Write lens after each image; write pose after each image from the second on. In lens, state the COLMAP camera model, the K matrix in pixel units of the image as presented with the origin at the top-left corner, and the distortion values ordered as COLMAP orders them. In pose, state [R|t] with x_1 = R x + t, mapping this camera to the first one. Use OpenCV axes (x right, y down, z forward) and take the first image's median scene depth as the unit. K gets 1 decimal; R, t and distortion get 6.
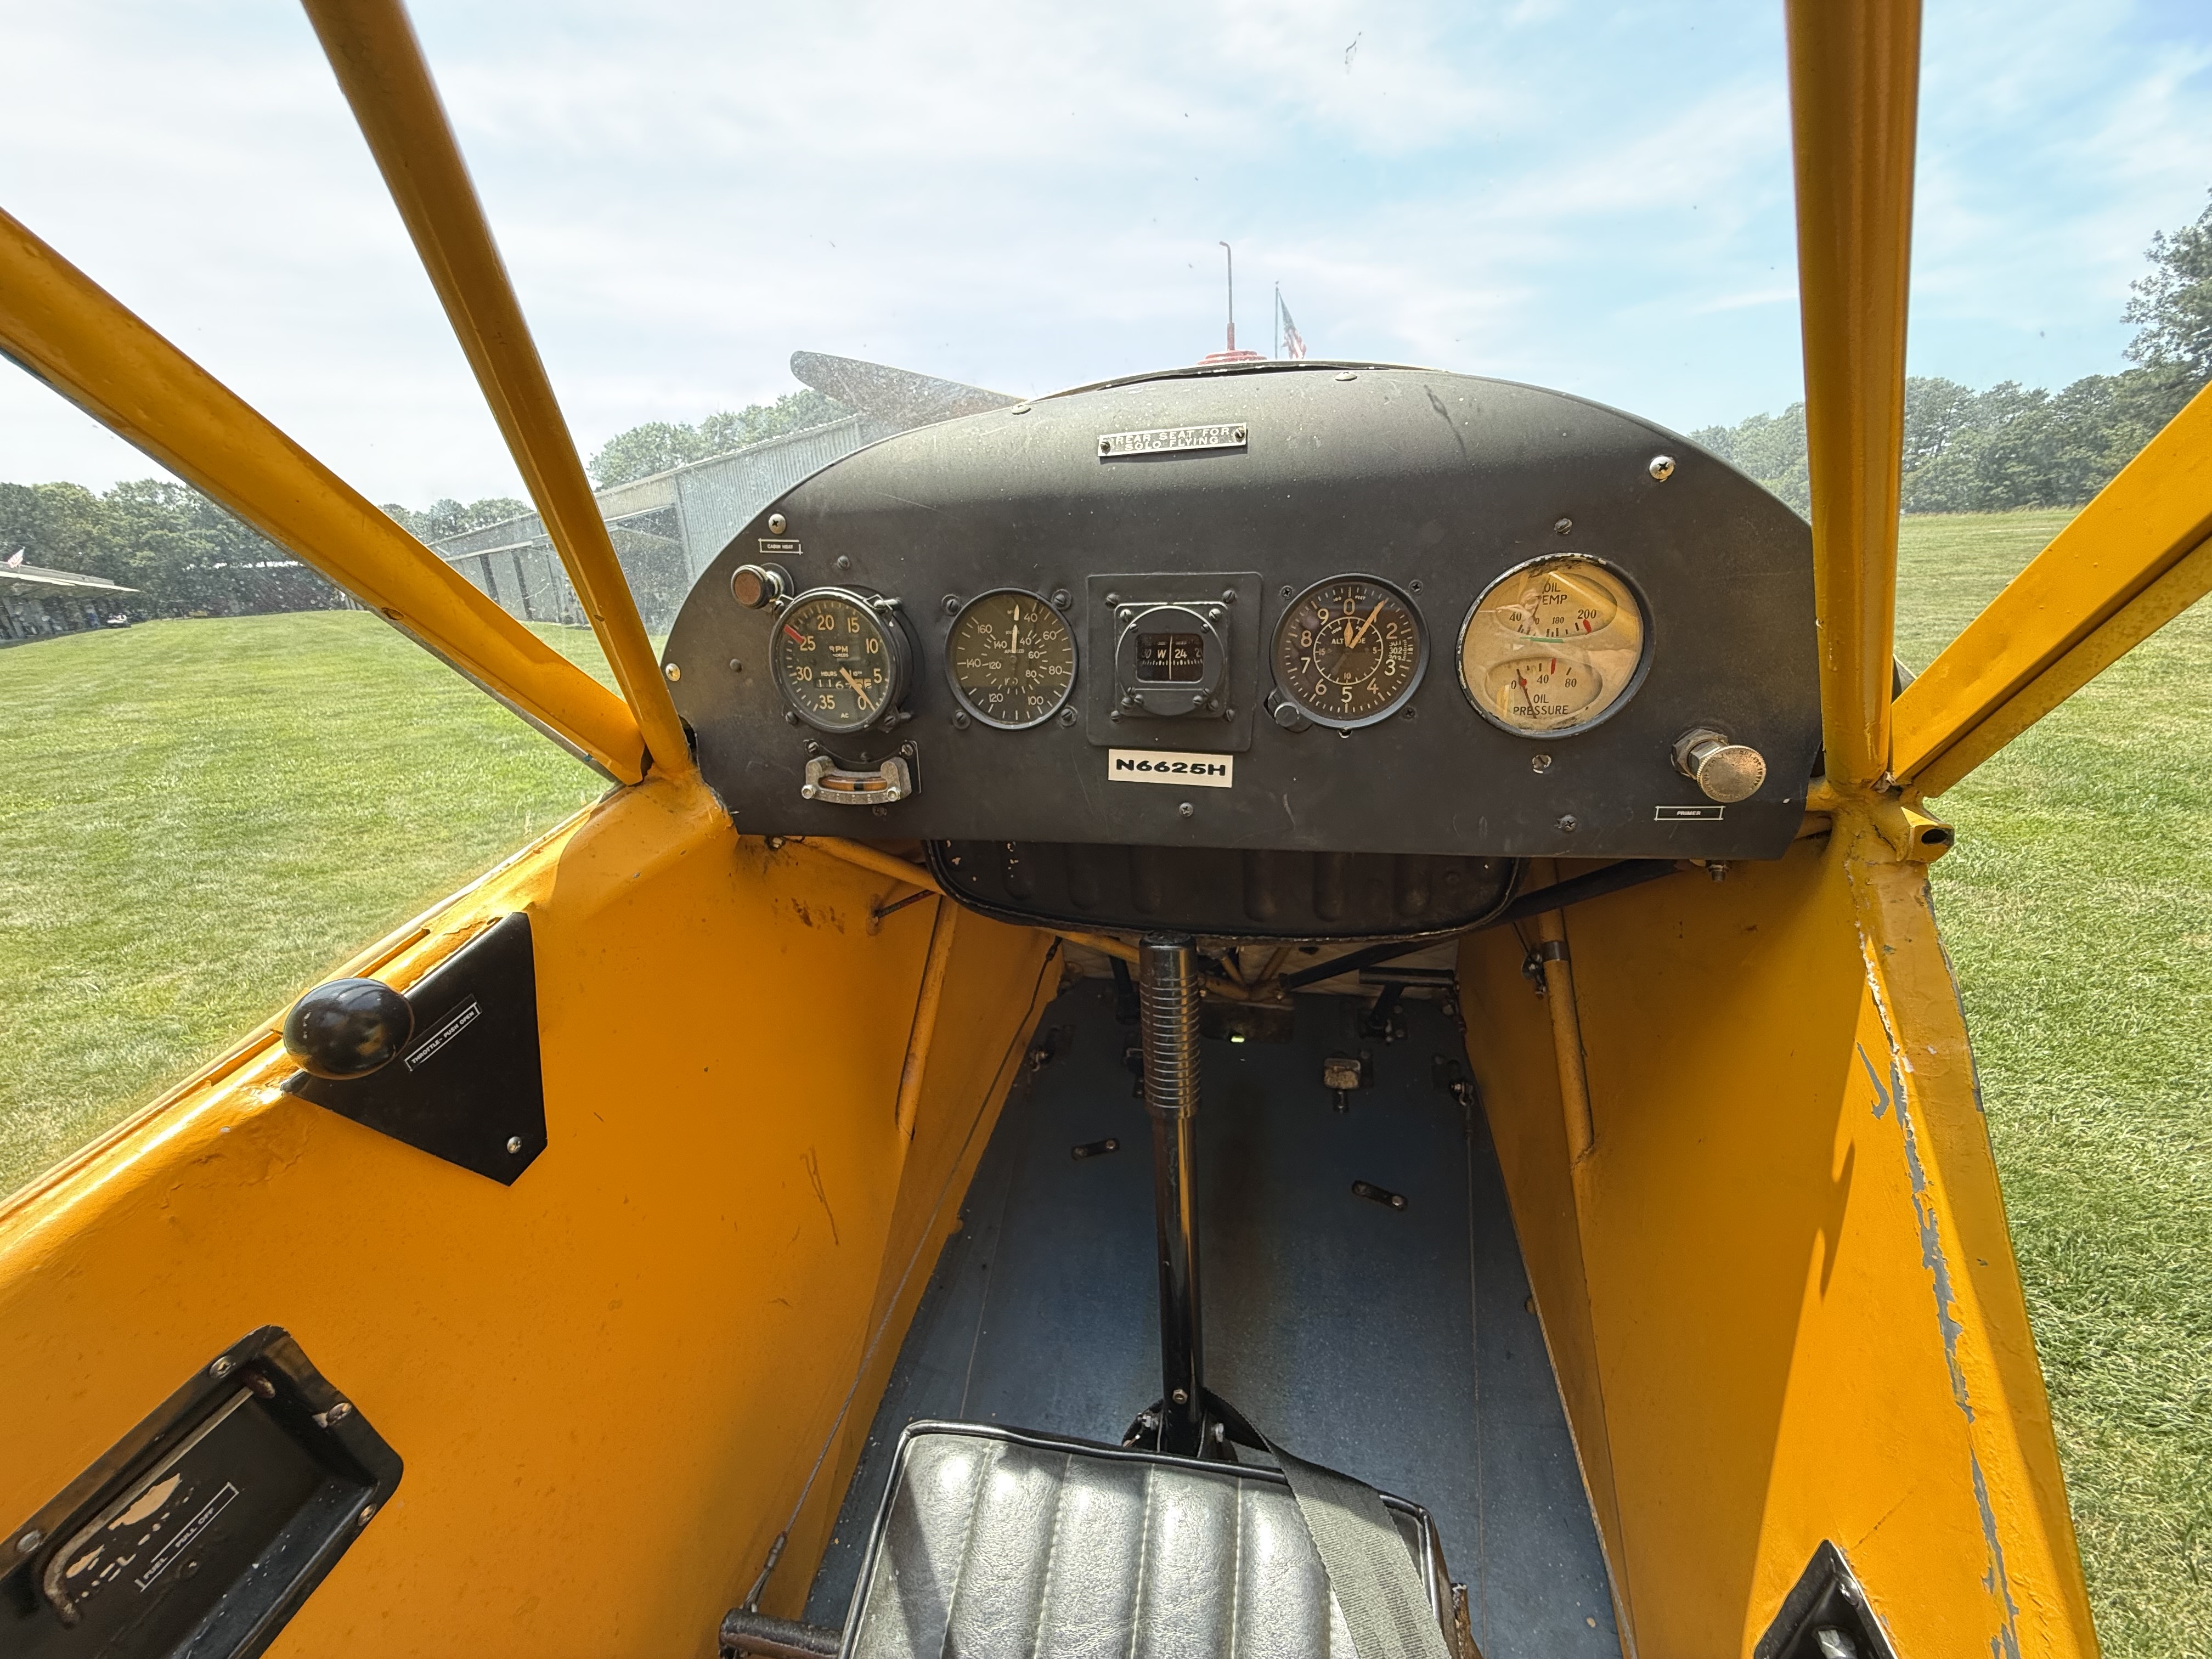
lens RADIAL K [[883.8, 0, 1104.9], [0, 883.8, 825.7], [0, 0, 1]] dist [-0.000714, 0.000064]
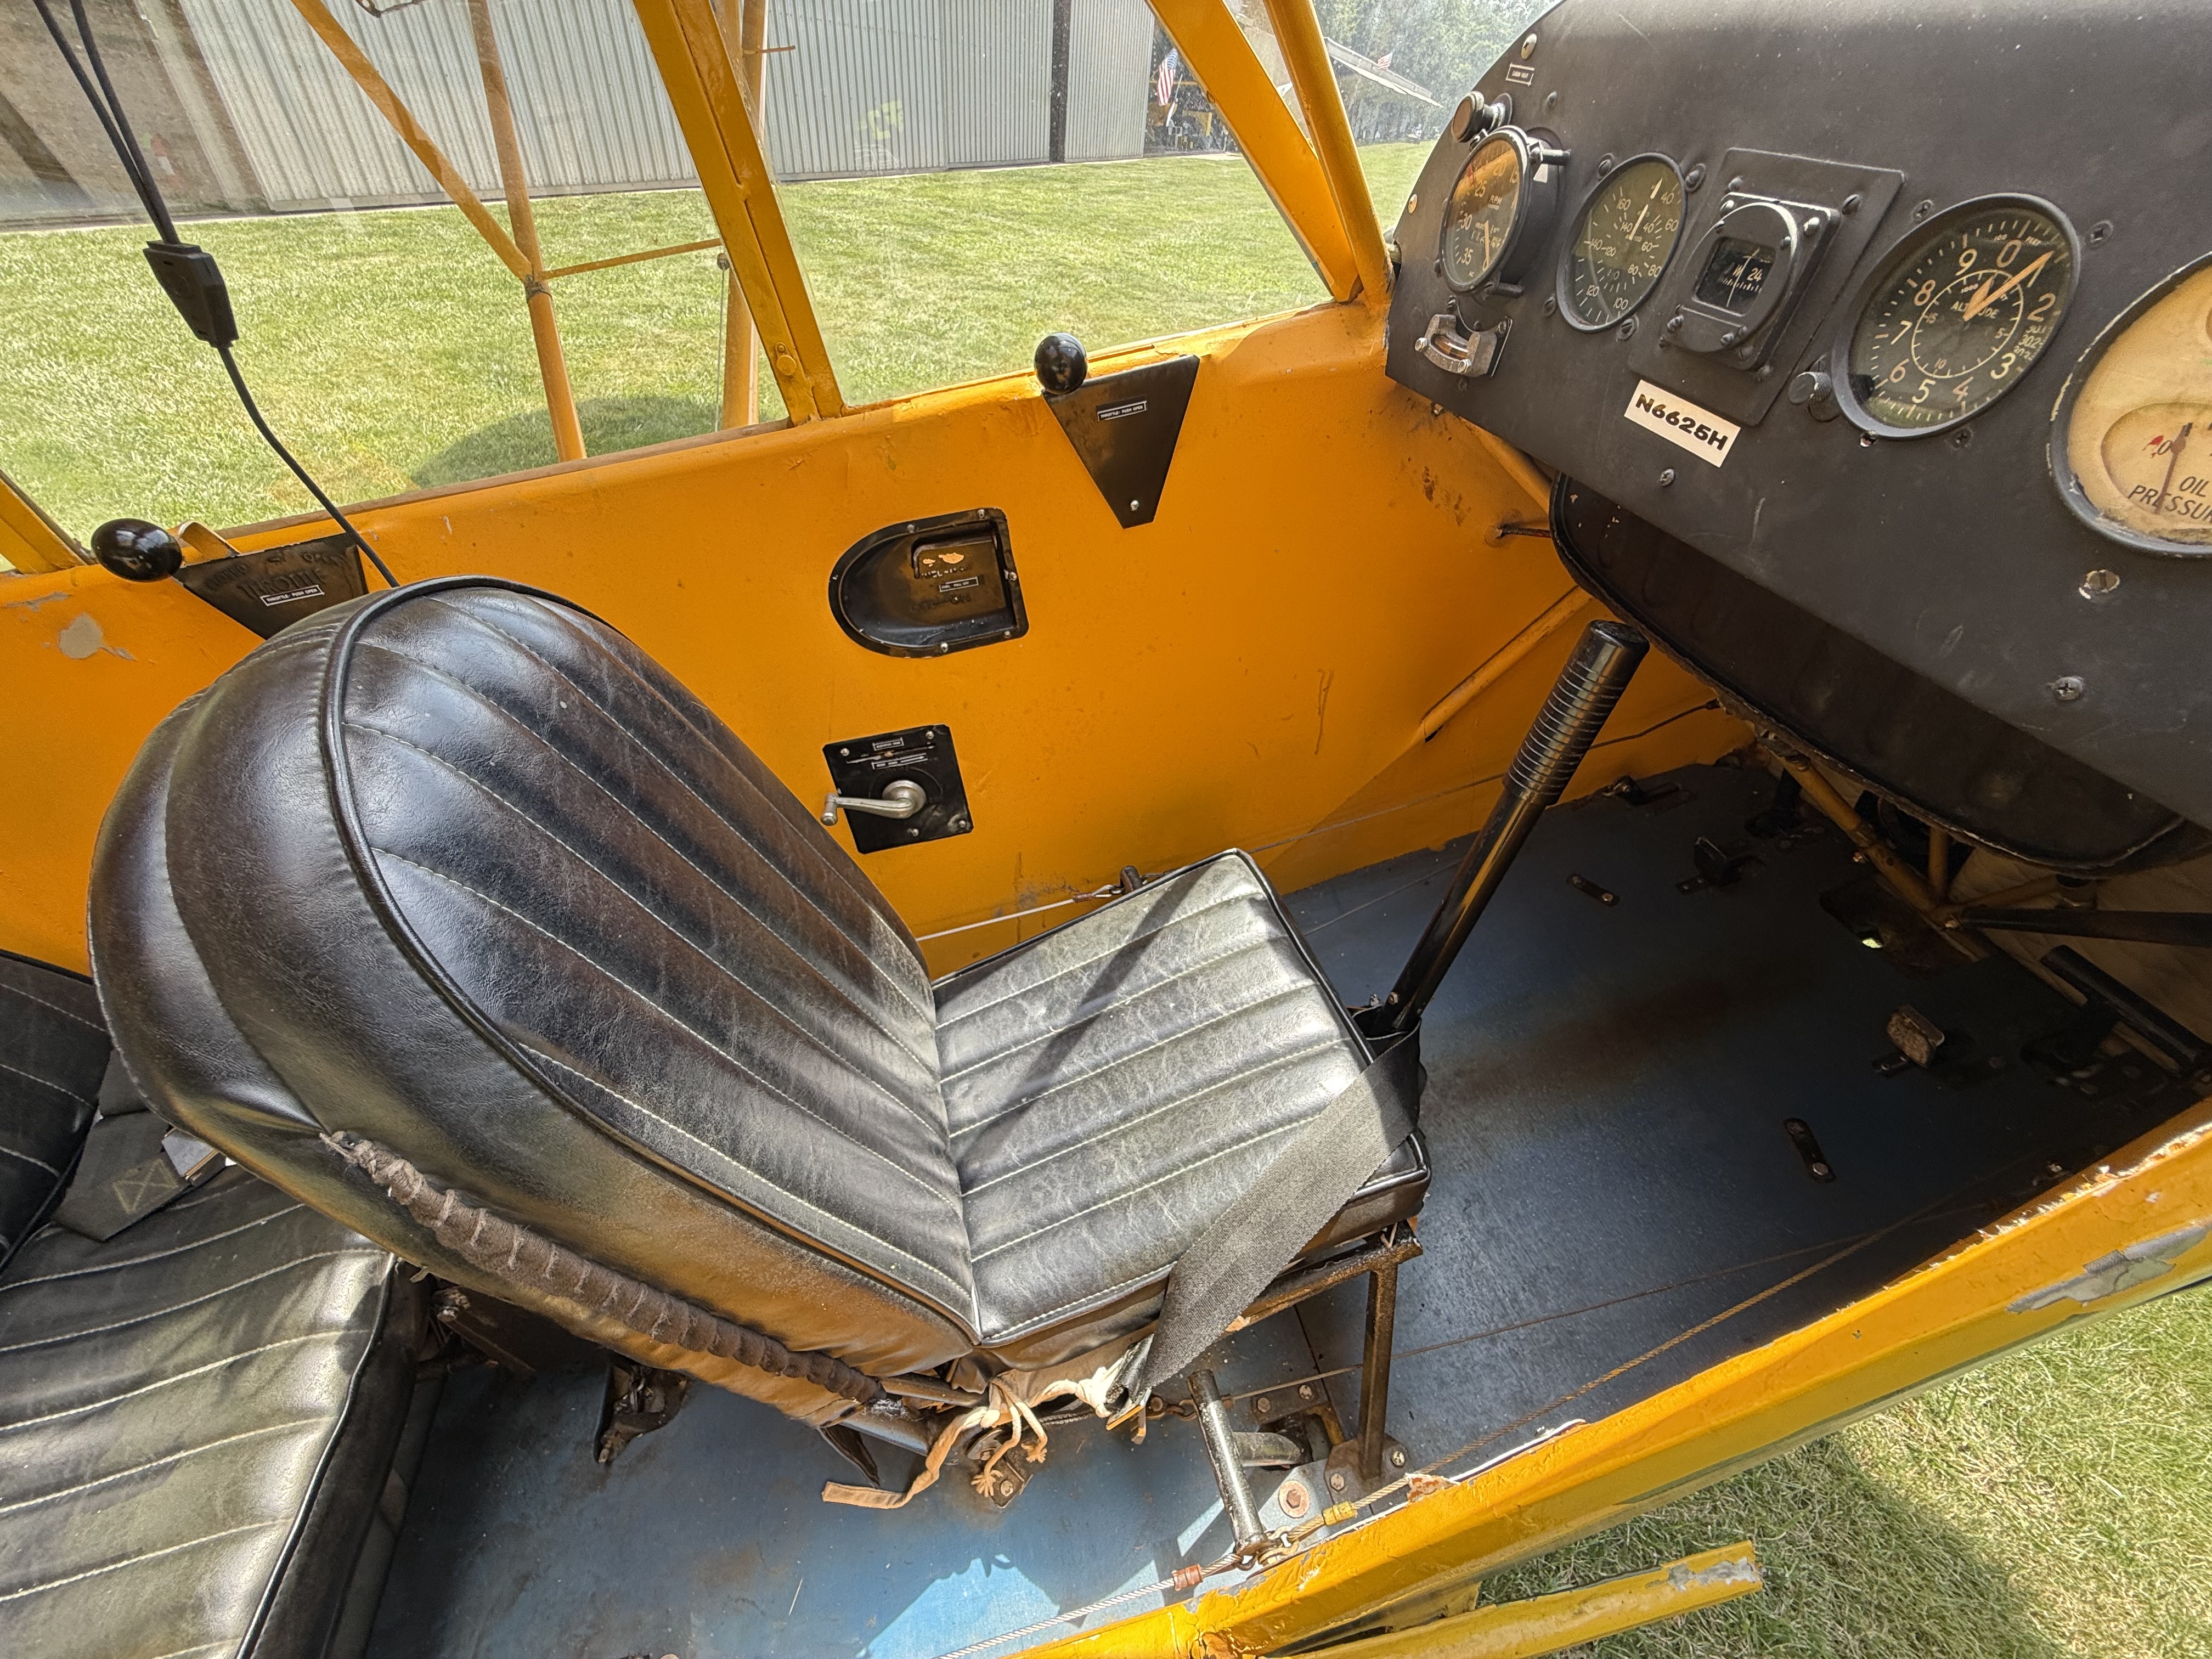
lens RADIAL K [[883.8, 0, 1103.7], [0, 883.8, 831.4], [0, 0, 1]] dist [-0.000714, 0.000064]
pose [[0.447832, 0.635742, -0.628712, 0.636792], [-0.352893, 0.771755, 0.529019, -0.013561], [0.821531, -0.015044, 0.569966, 0.017542]]
